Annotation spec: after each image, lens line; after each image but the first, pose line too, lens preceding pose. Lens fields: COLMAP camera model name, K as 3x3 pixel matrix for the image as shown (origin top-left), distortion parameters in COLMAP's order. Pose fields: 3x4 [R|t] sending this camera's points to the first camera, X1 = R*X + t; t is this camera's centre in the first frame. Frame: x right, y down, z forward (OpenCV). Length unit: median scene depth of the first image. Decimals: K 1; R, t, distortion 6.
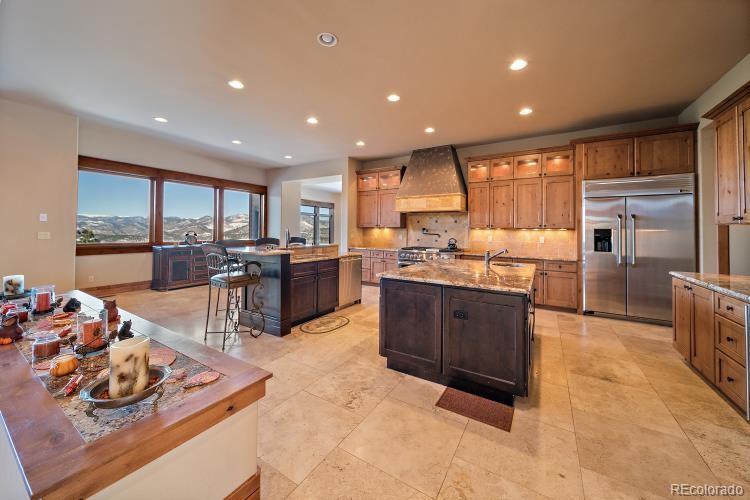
lens RADIAL K [[272.2, 0, 374.2], [0, 272.2, 229.8], [0, 0, 1]] dist [0.002228, -0.000077]
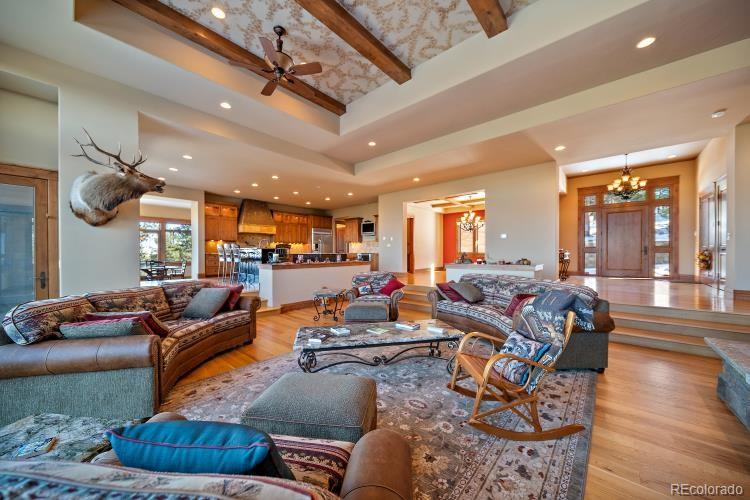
lens RADIAL K [[267.4, 0, 374.8], [0, 267.4, 254.9], [0, 0, 1]] dist [-0.000142, -0.000044]
pose [[0.160863, -0.012547, 0.986897, -1.569507], [0.003772, 0.999920, 0.012097, 0.069432], [-0.986970, 0.001776, 0.160897, -0.141530]]
